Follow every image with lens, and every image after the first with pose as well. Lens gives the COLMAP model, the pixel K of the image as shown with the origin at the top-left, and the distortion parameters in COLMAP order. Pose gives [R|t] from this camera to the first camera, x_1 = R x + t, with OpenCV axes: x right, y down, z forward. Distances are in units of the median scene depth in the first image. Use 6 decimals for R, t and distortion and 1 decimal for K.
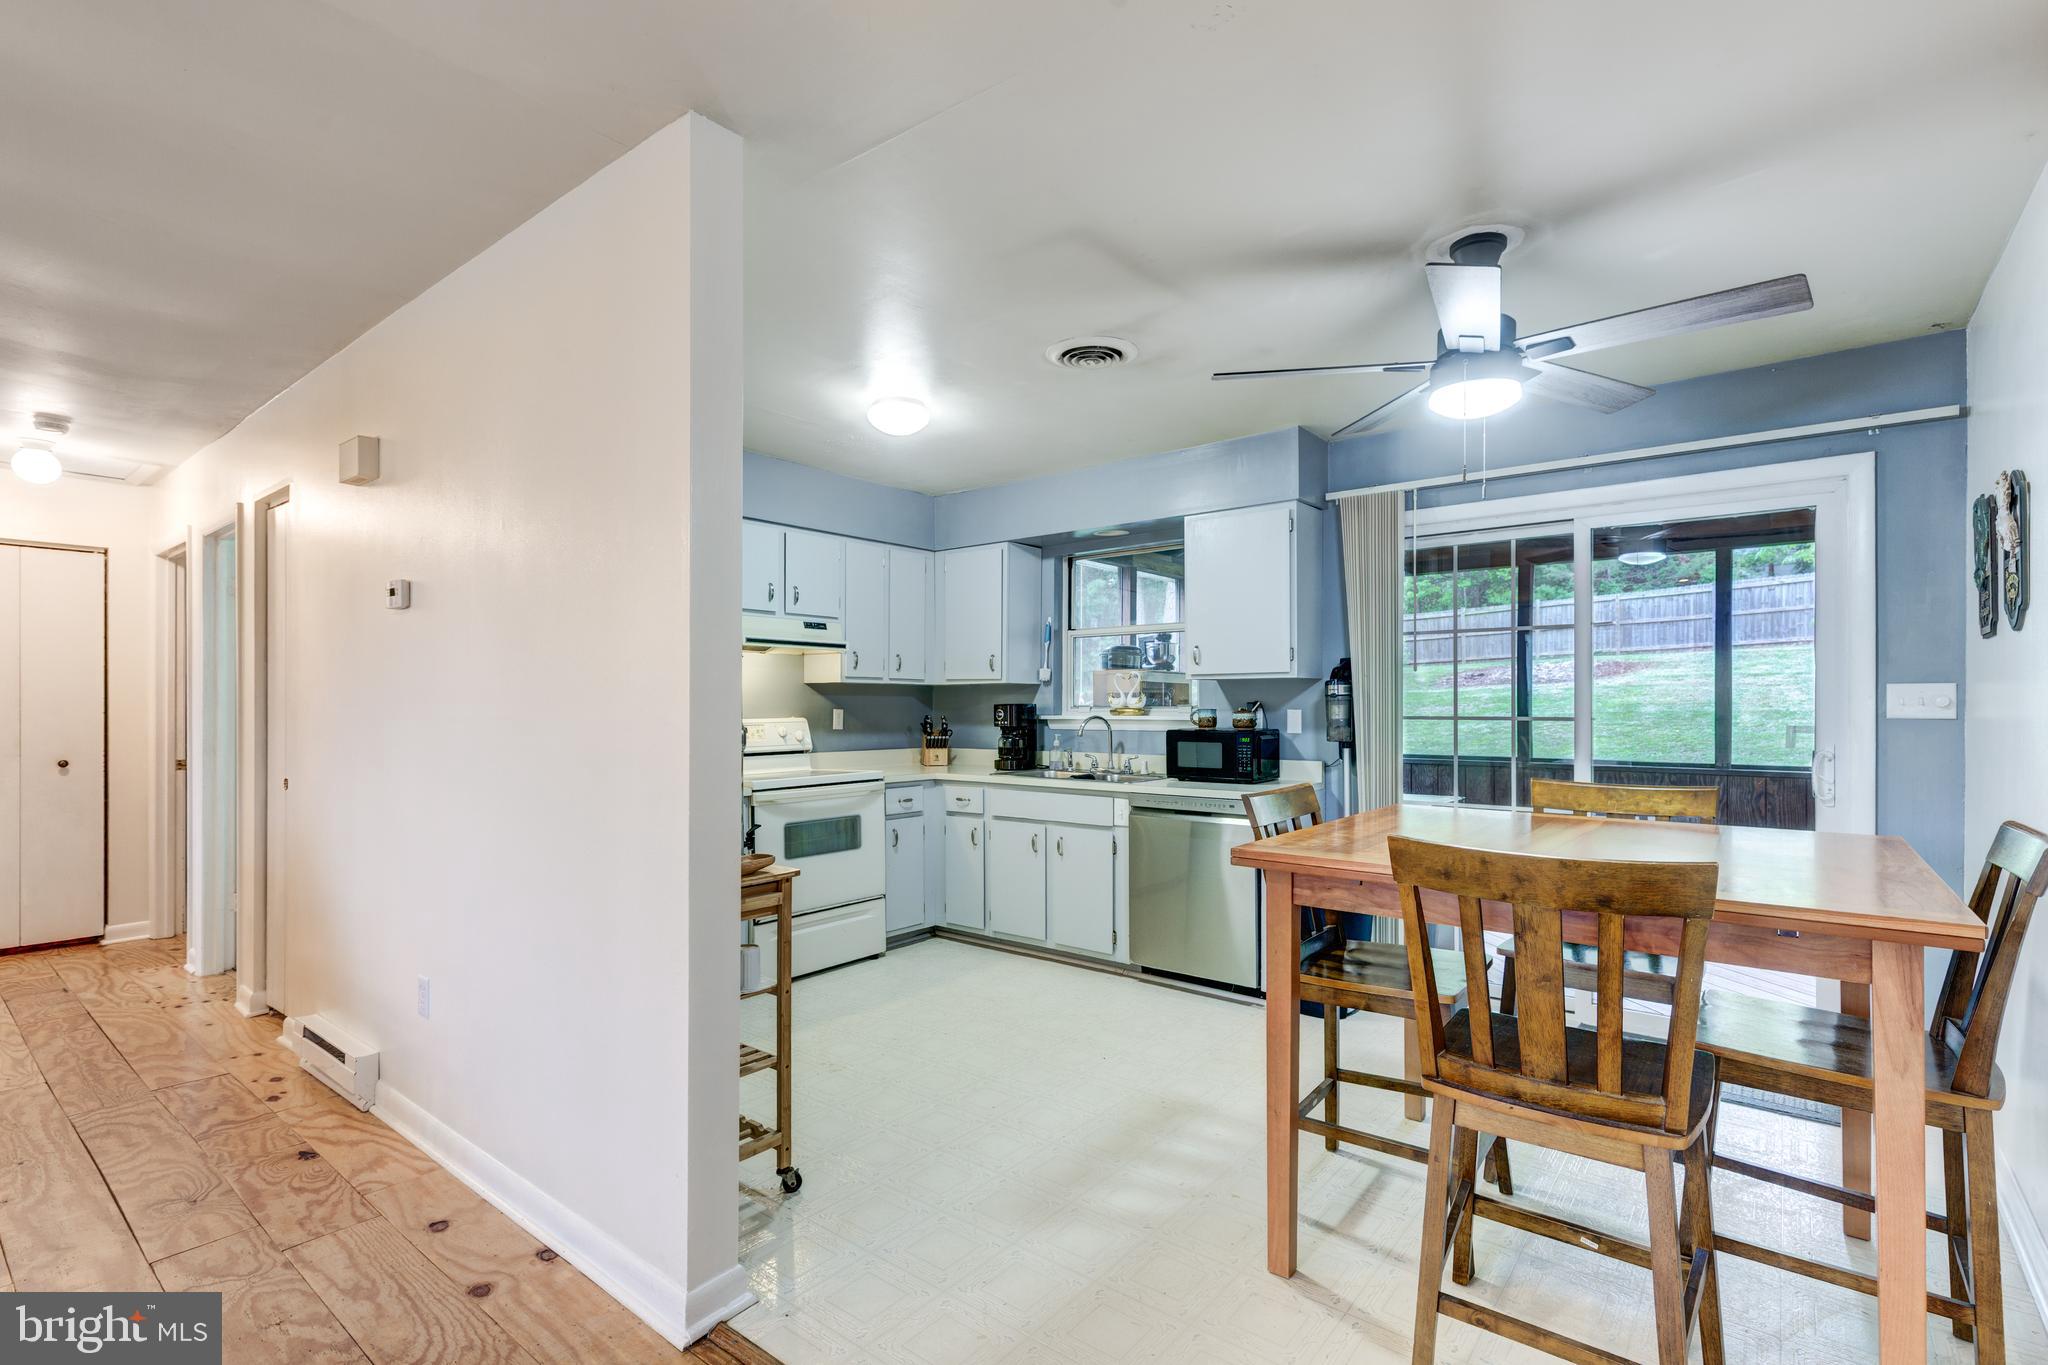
lens RADIAL K [[953.5, 0, 996.9], [0, 953.5, 703.5], [0, 0, 1]] dist [-0.001549, -0.000161]
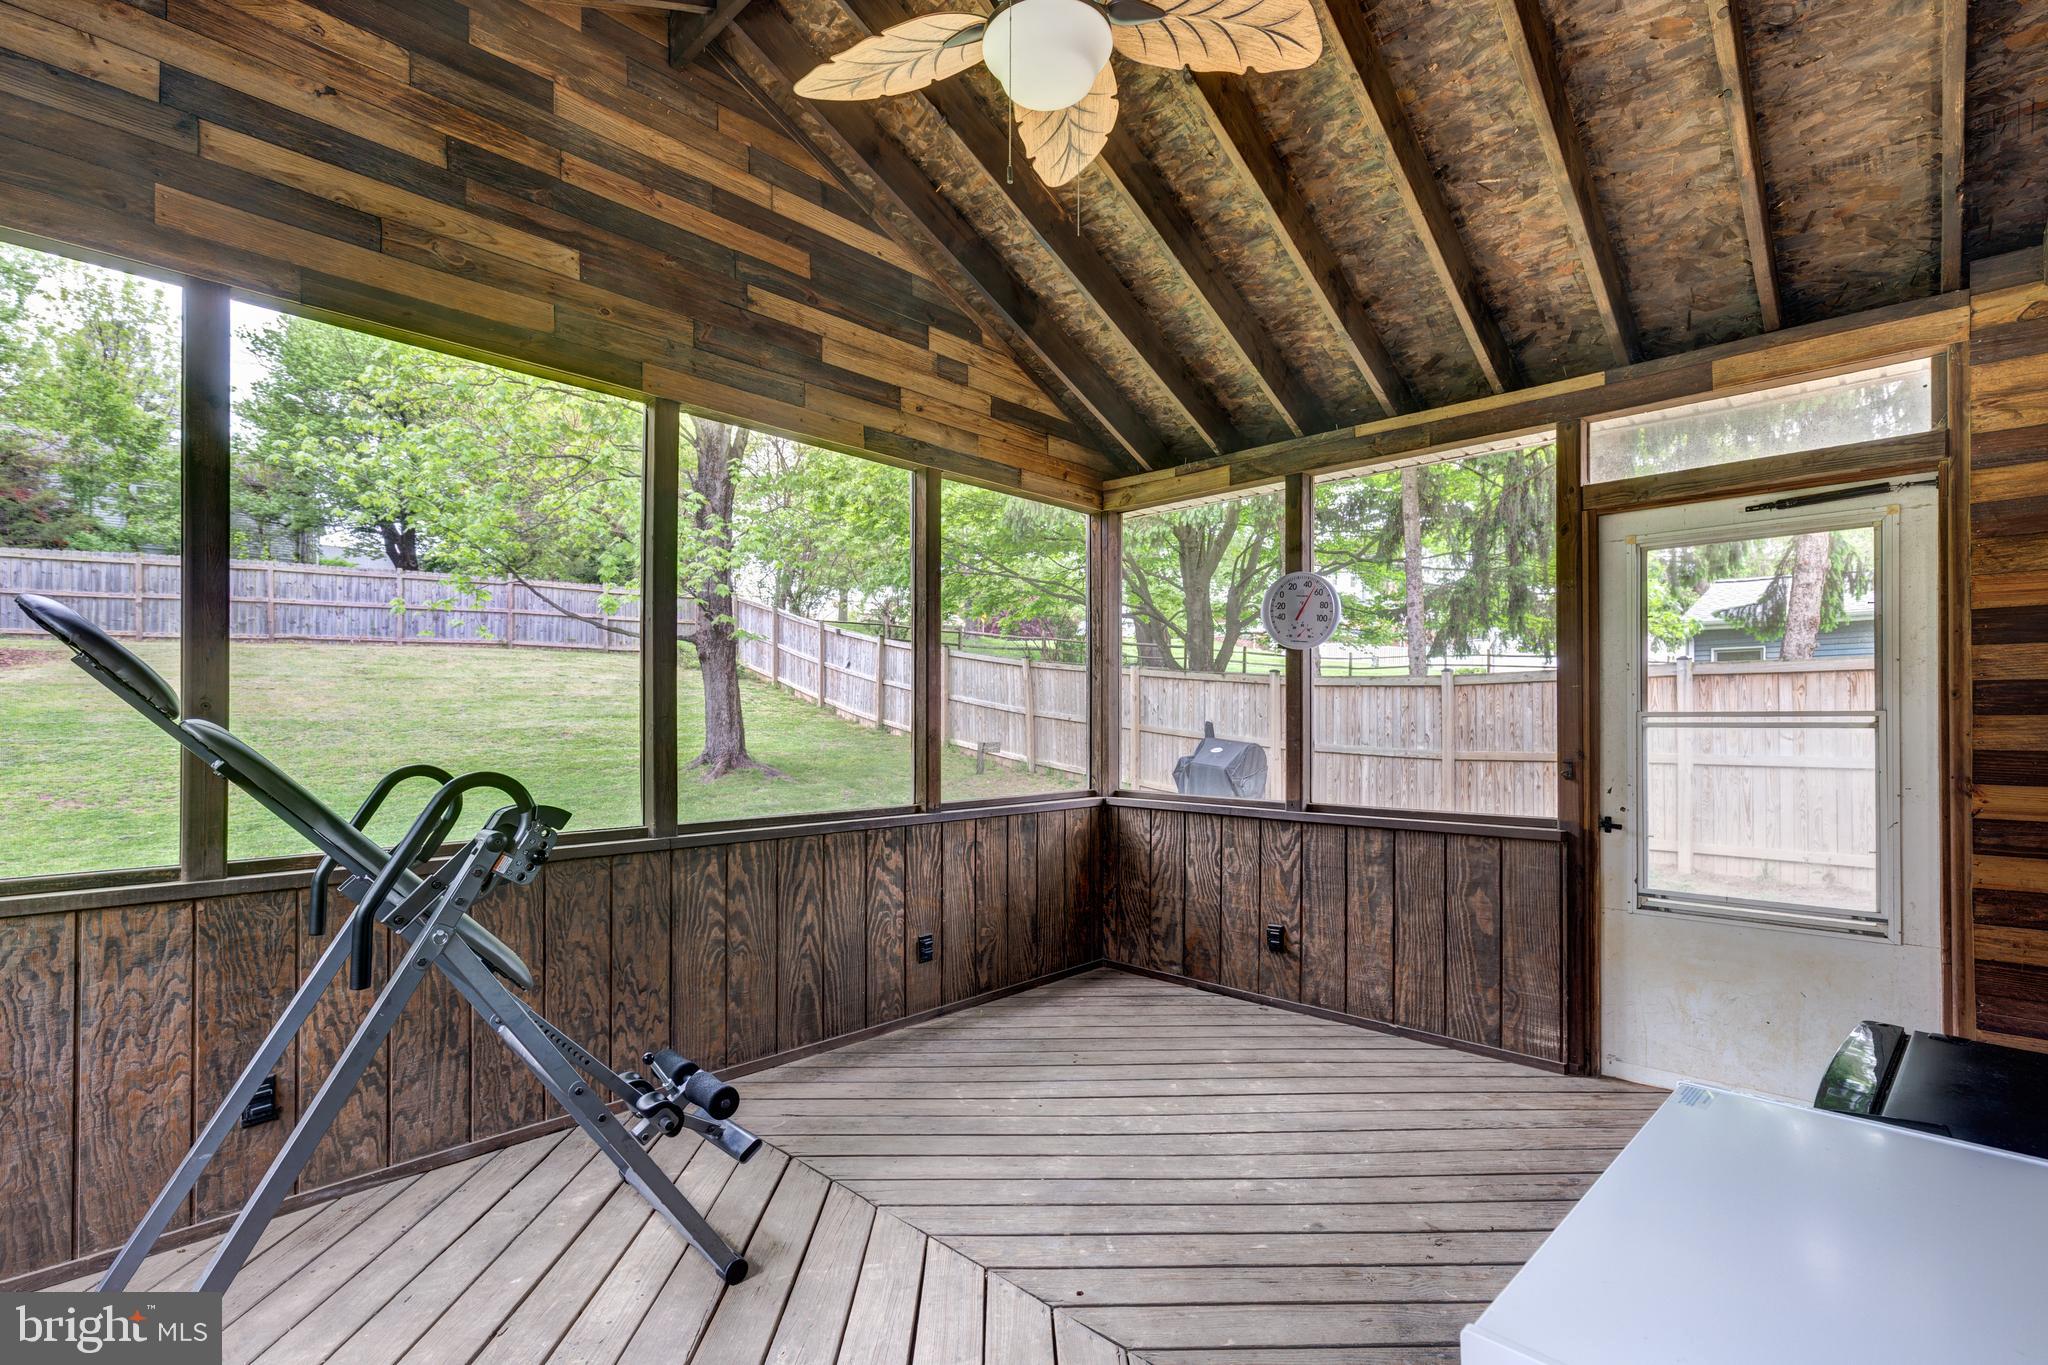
lens RADIAL K [[941.2, 0, 1021.6], [0, 941.2, 707.7], [0, 0, 1]] dist [0.004892, 0.001260]
pose [[0.061138, 0.009188, 0.998087, 0.167782], [-0.004921, 0.999948, -0.008904, 0.005260], [-0.998117, -0.004367, 0.061180, 1.200127]]
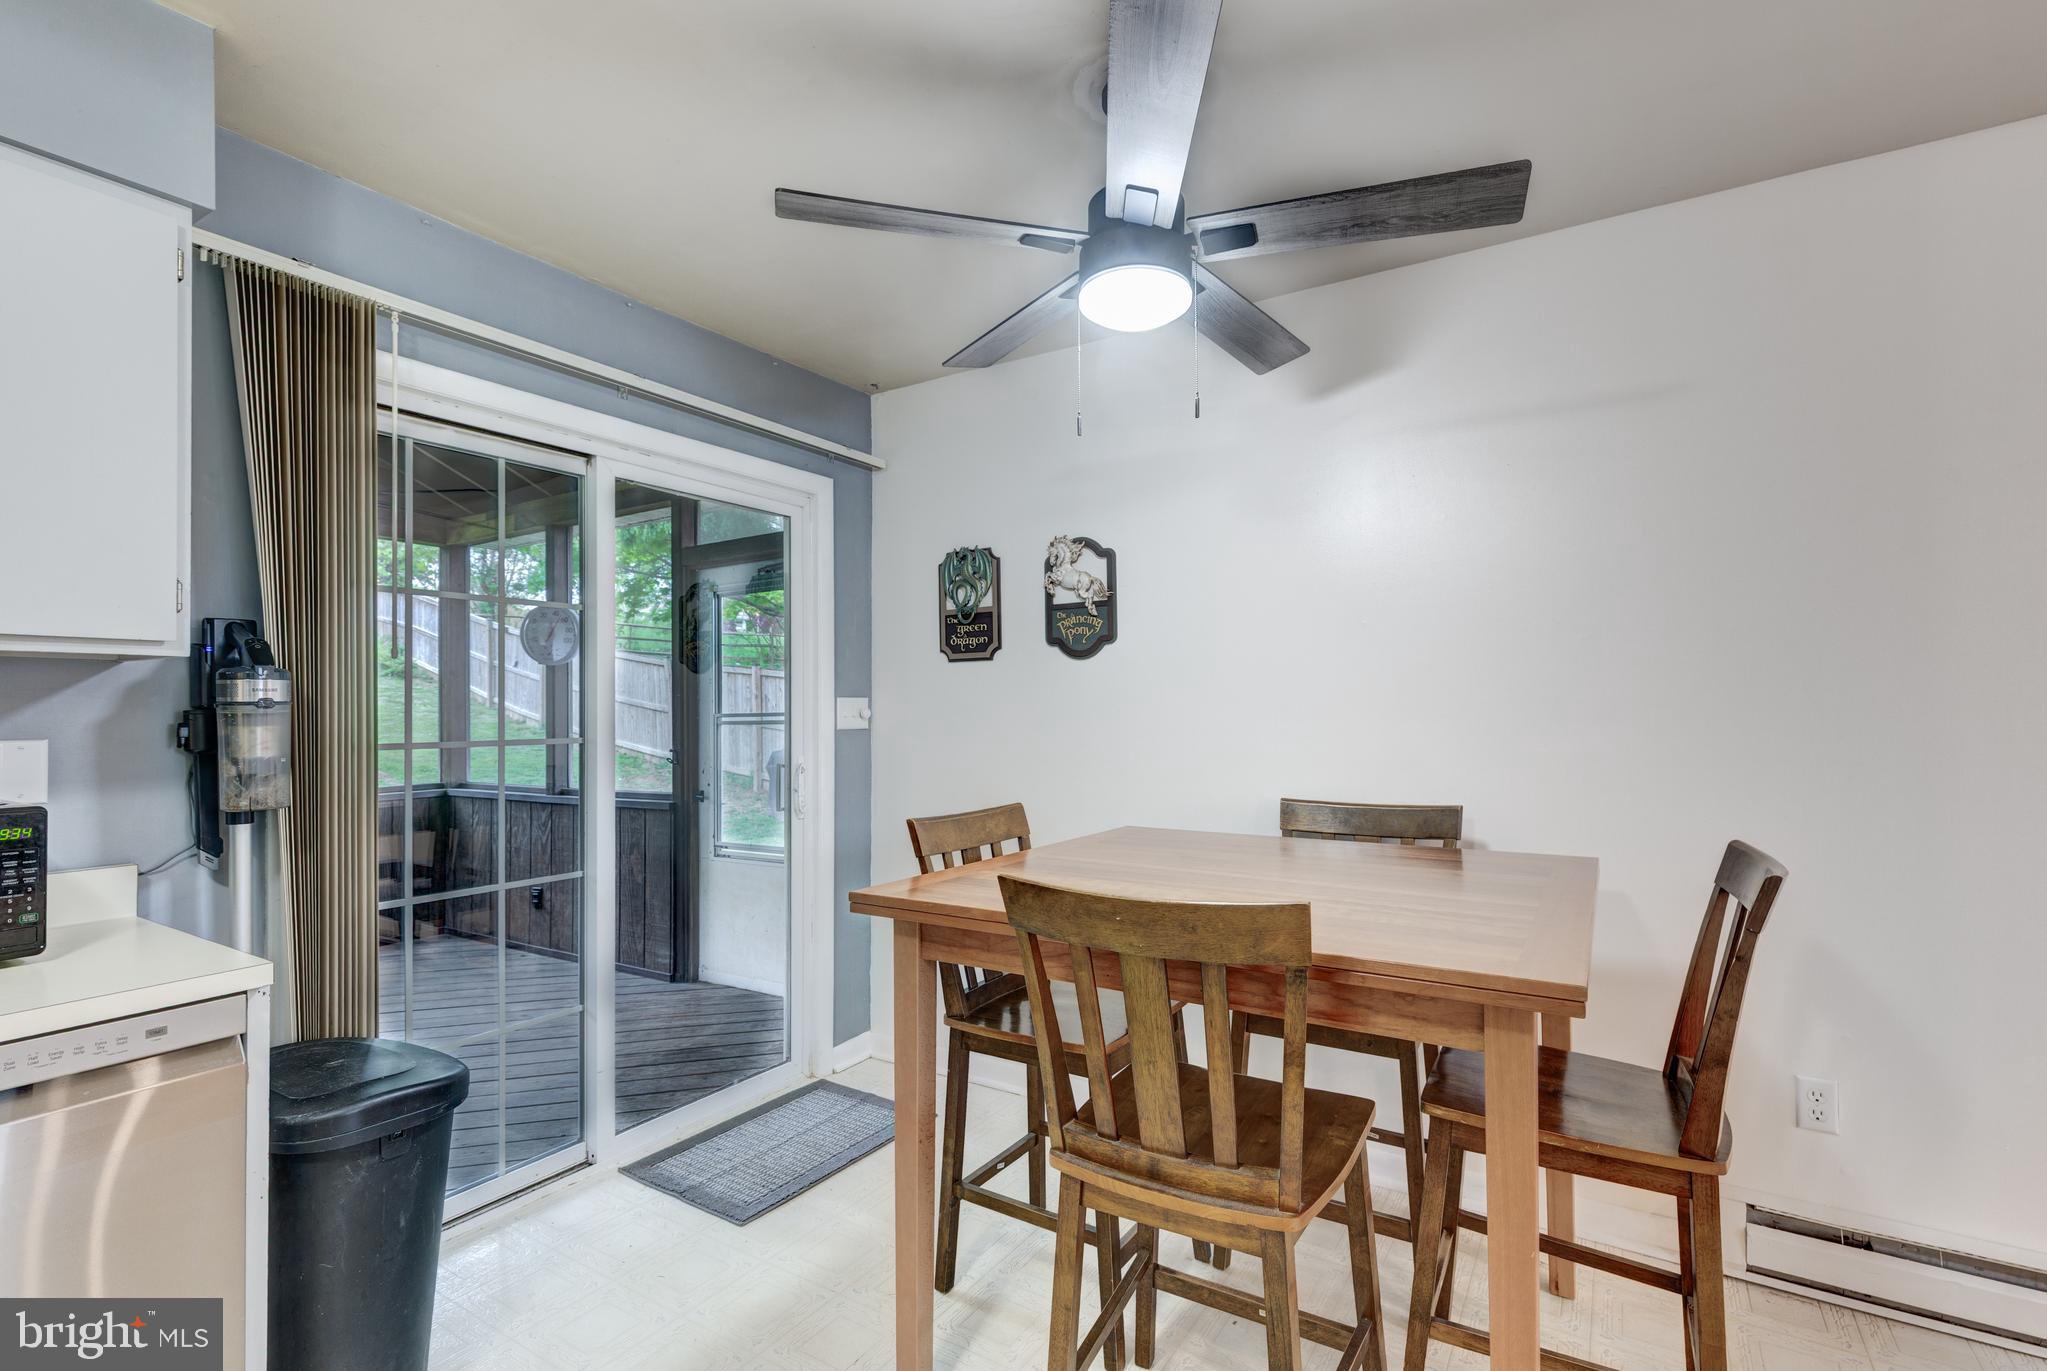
lens RADIAL K [[949.7, 0, 1027.9], [0, 949.7, 698.7], [0, 0, 1]] dist [0.000008, -0.000455]
pose [[-0.131007, 0.011874, 0.991310, -0.108043], [0.008433, 0.999905, -0.010862, -0.002340], [-0.991346, 0.006937, -0.131095, 0.591919]]
